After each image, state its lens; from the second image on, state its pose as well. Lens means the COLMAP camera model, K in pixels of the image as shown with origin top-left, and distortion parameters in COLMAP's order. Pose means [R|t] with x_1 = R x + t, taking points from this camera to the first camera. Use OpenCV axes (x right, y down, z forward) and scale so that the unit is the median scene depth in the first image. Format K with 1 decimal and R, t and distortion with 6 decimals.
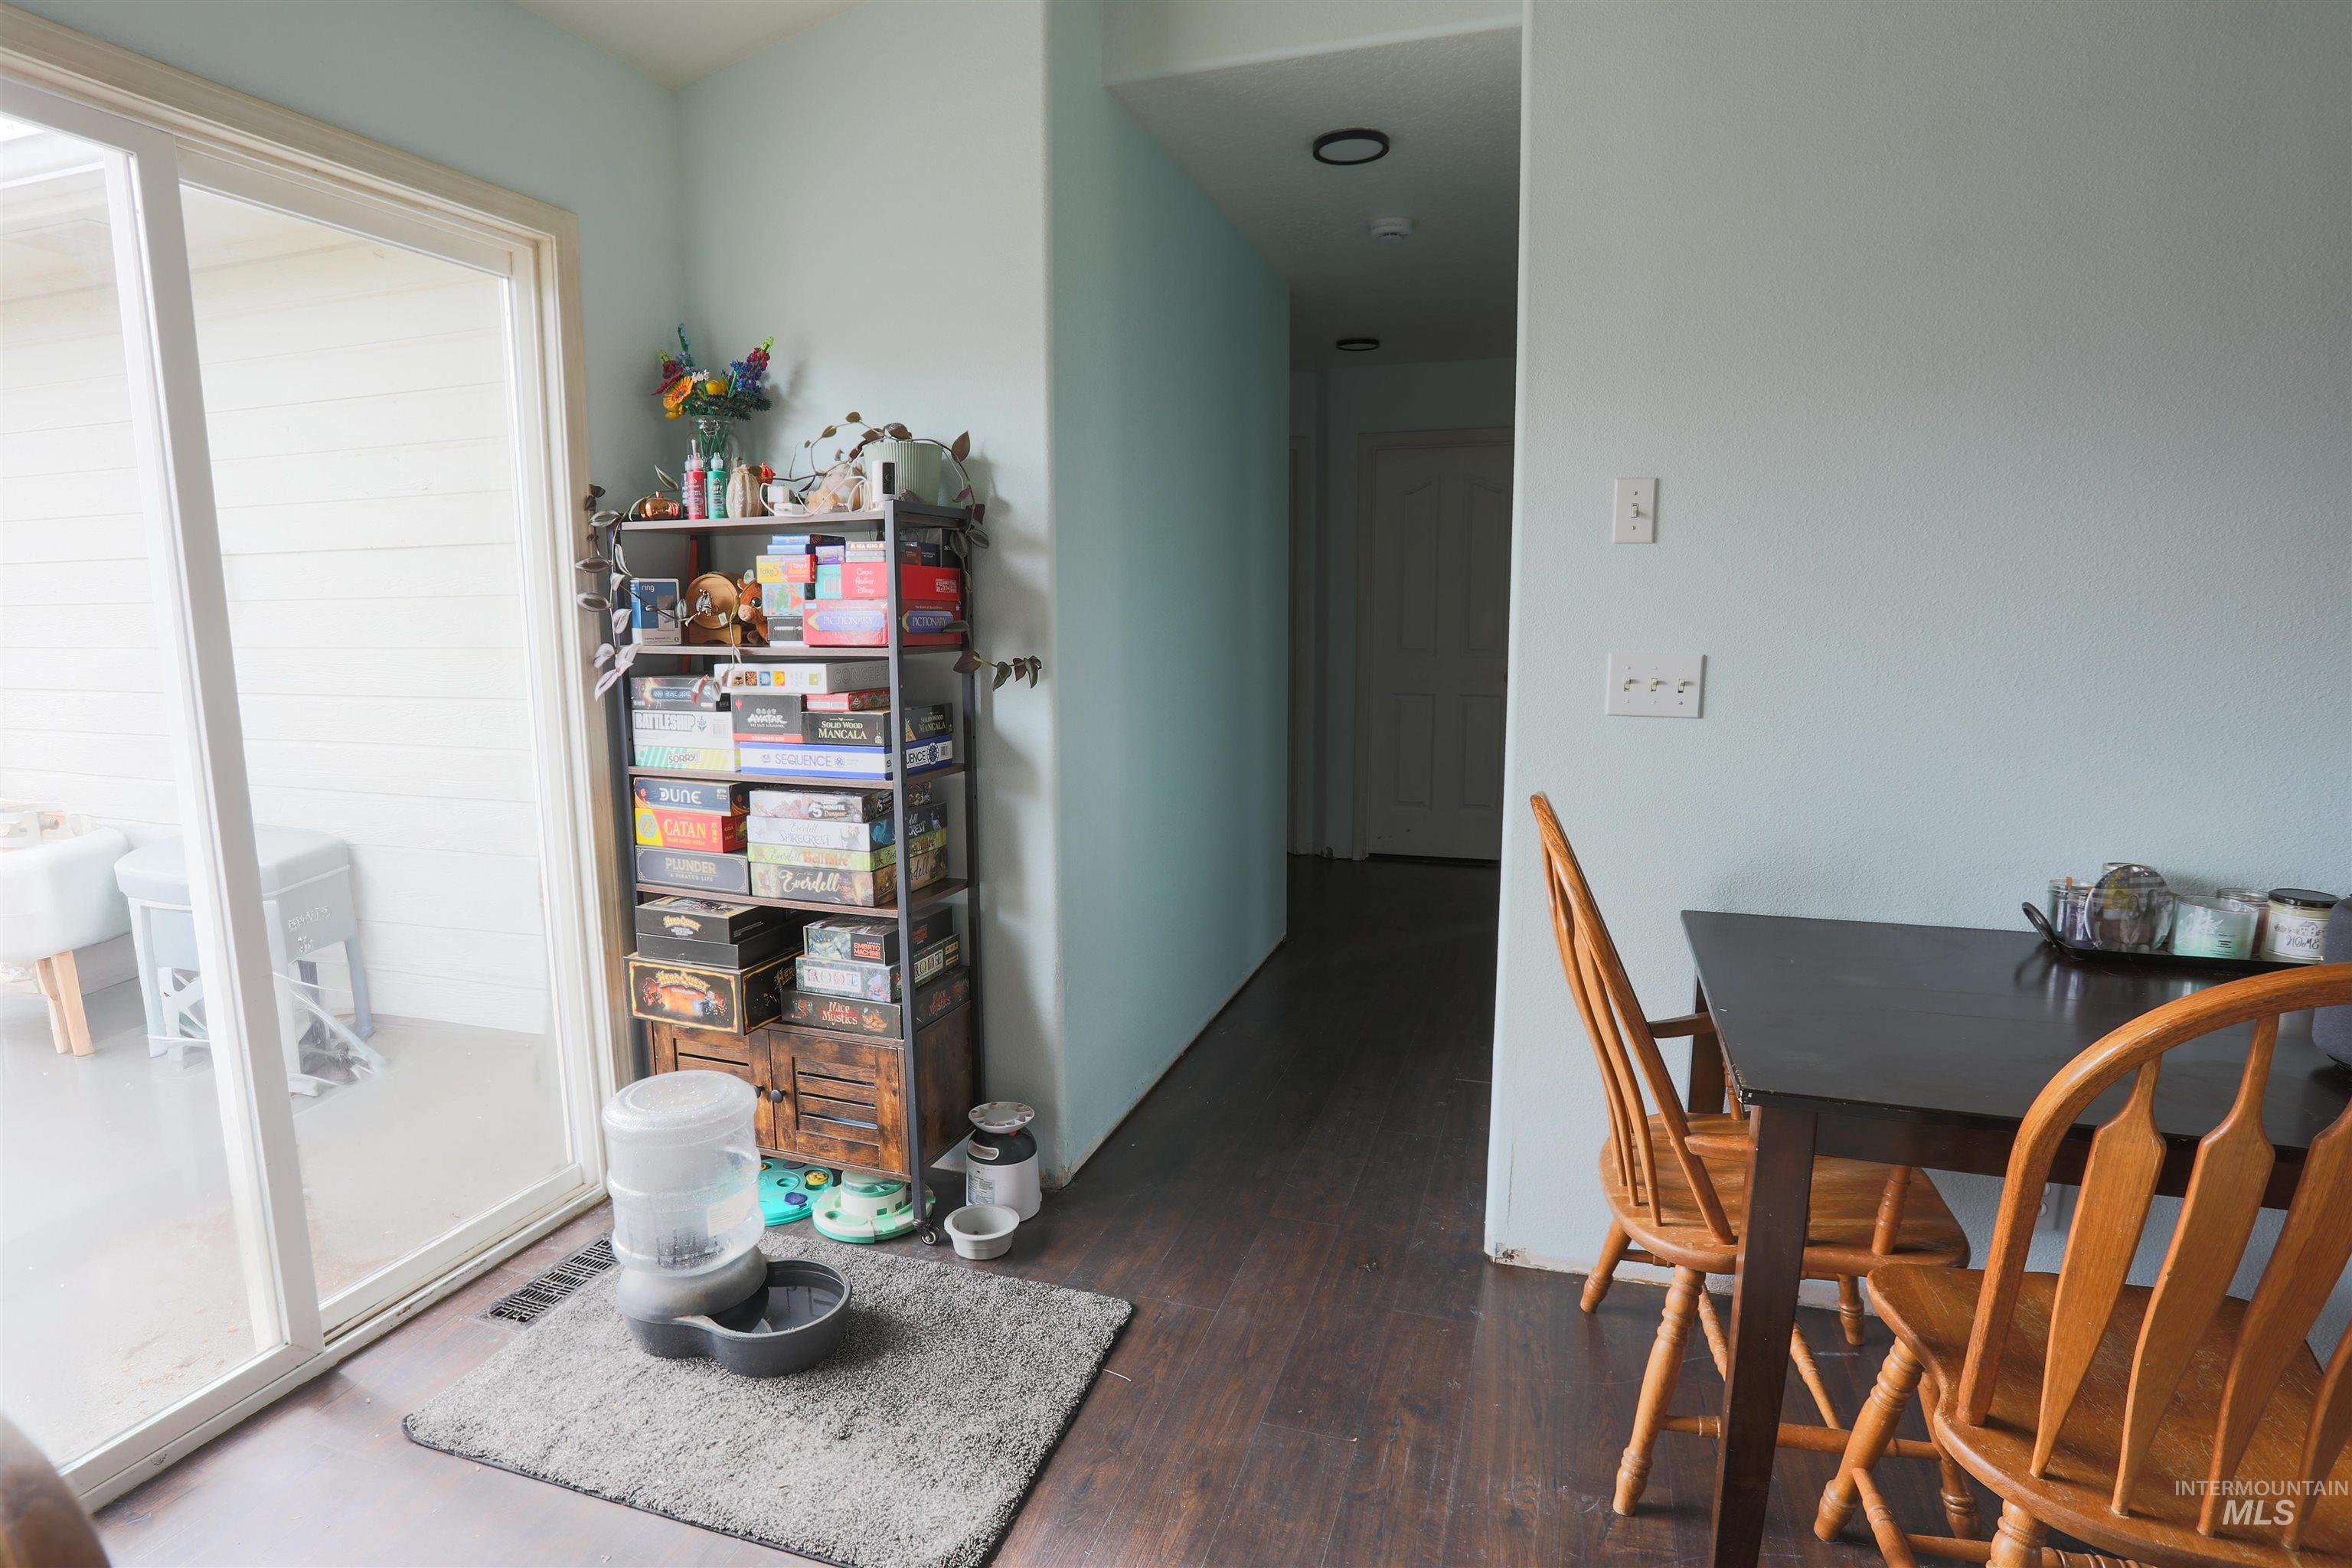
lens RADIAL K [[1189.9, 0, 1176.0], [0, 1189.9, 784.0], [0, 0, 1]] dist [-0.096561, 0.038499]
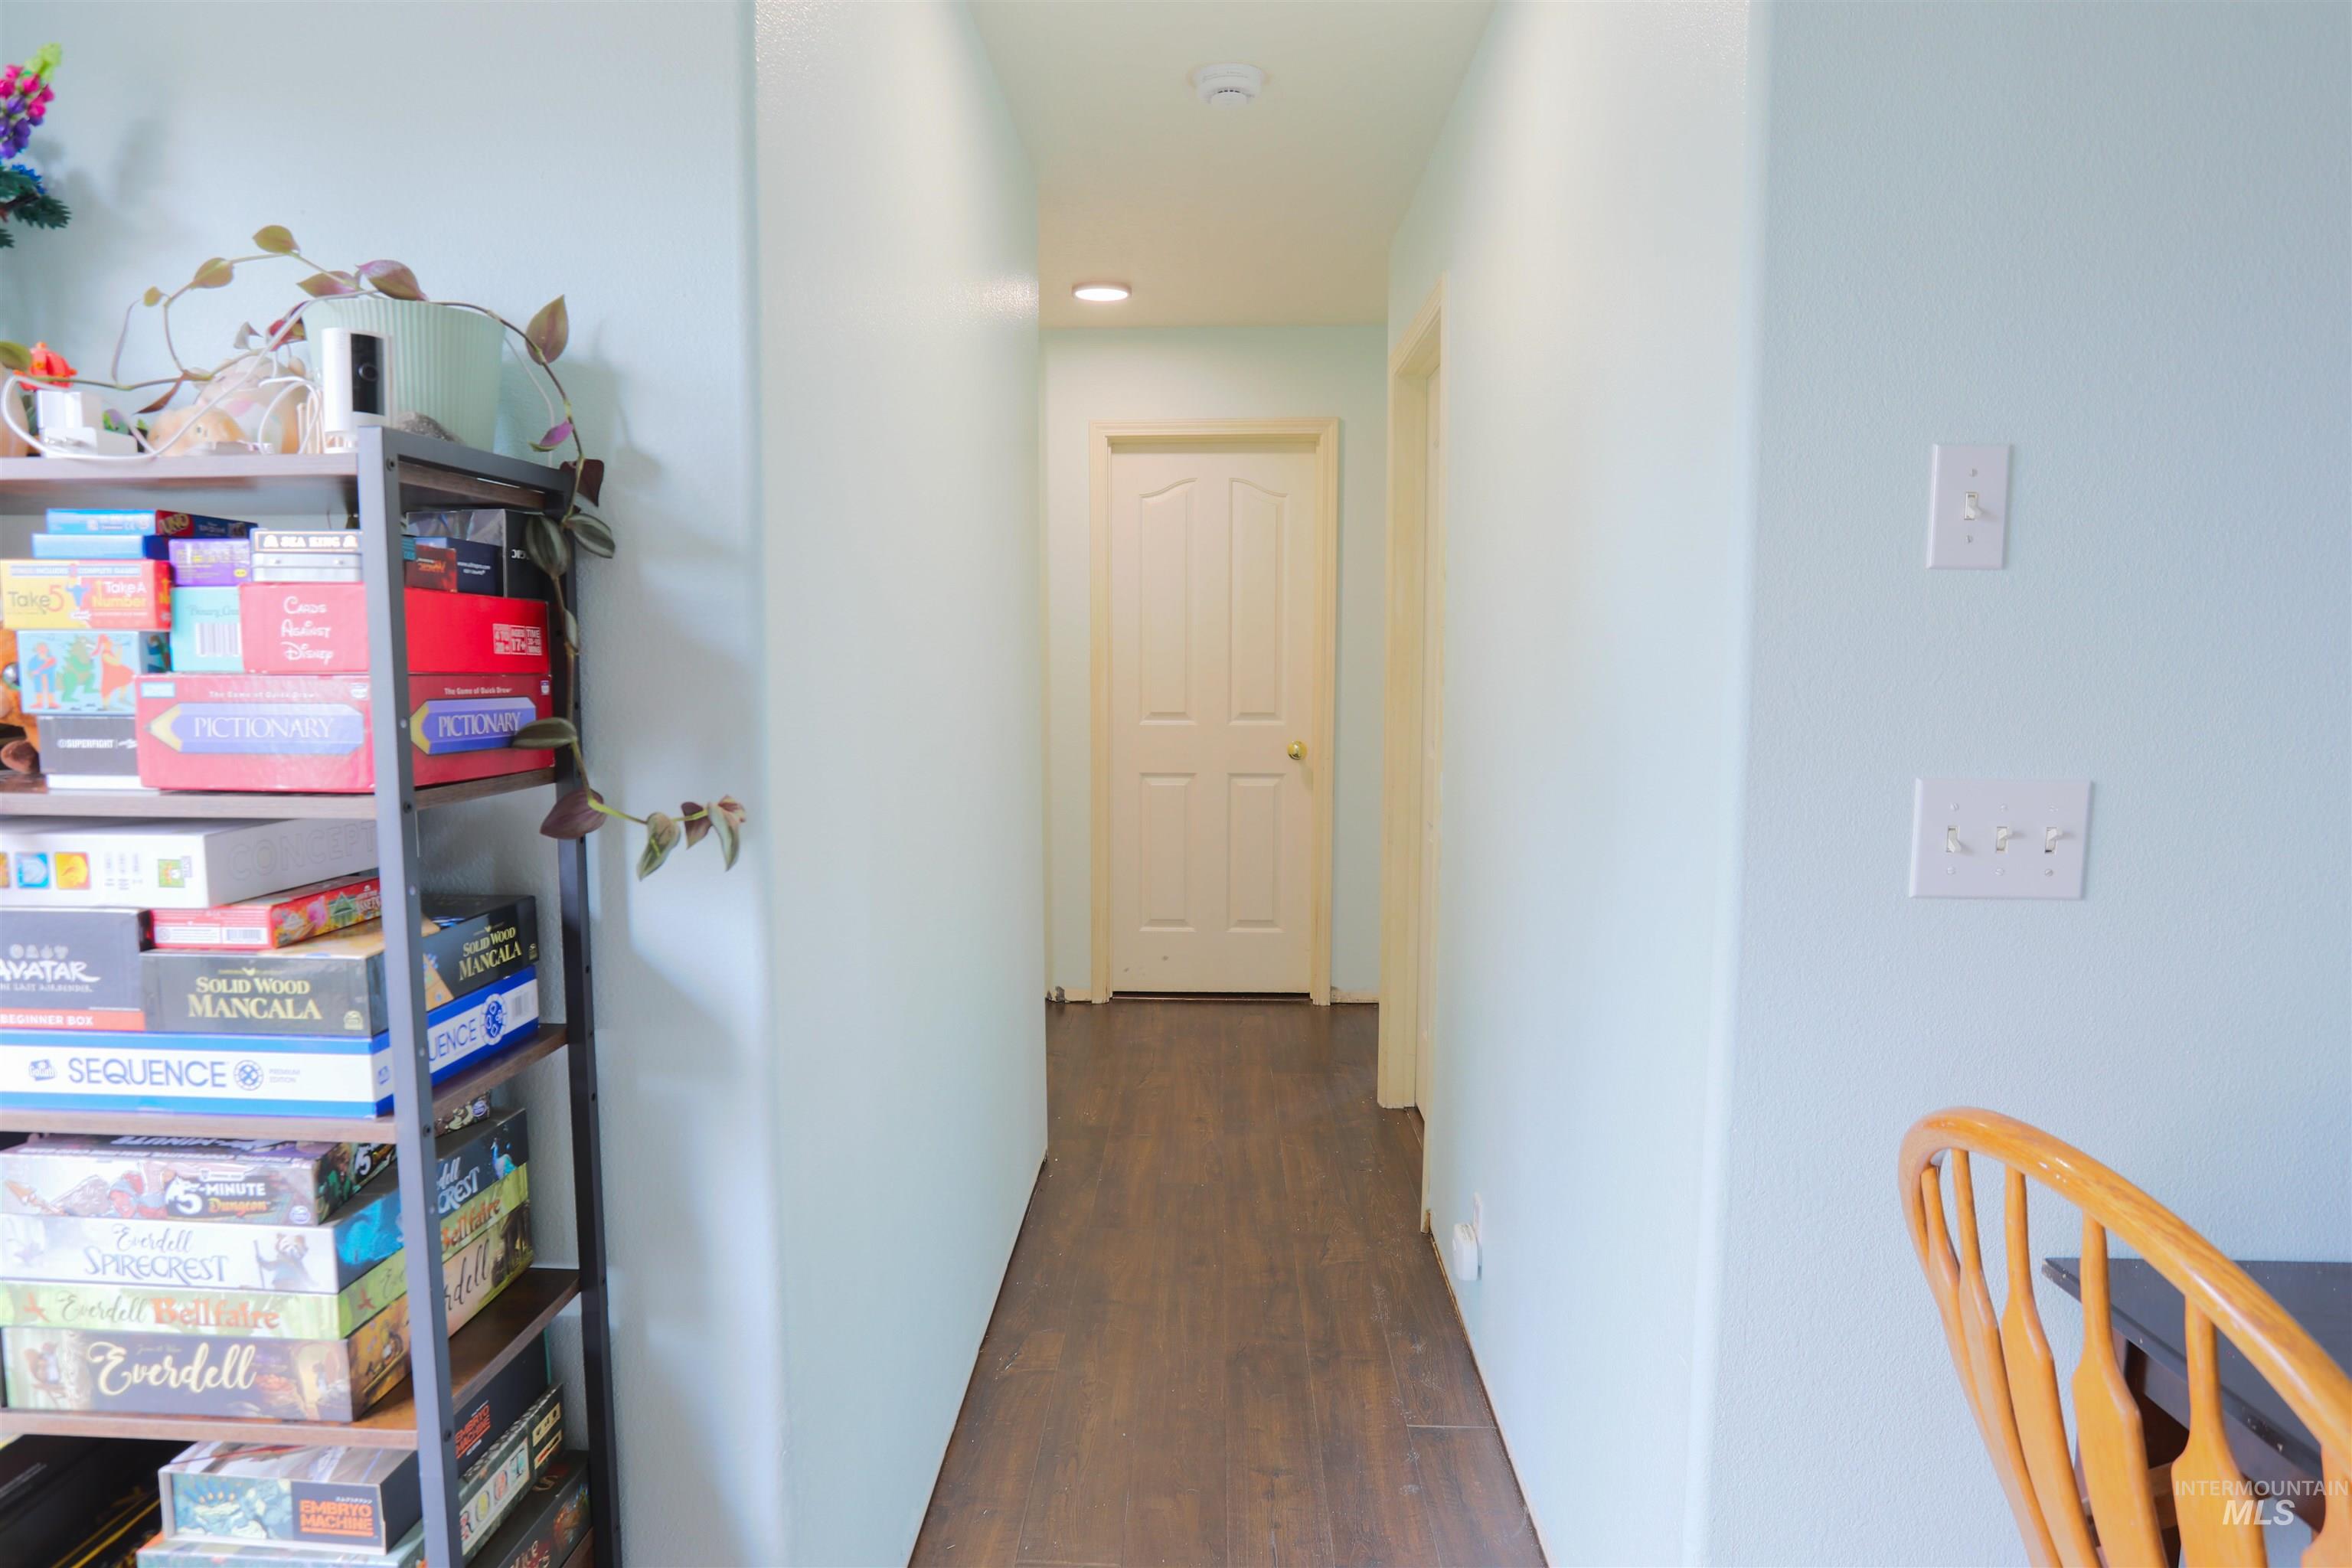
lens RADIAL K [[1396.4, 0, 1168.4], [0, 1396.4, 799.9], [0, 0, 1]] dist [-0.063009, 0.034028]
pose [[0.961684, -0.024561, 0.273059, -0.105994], [0.035241, 0.998791, -0.034279, -0.084087], [-0.271887, 0.042588, 0.961386, 0.455073]]
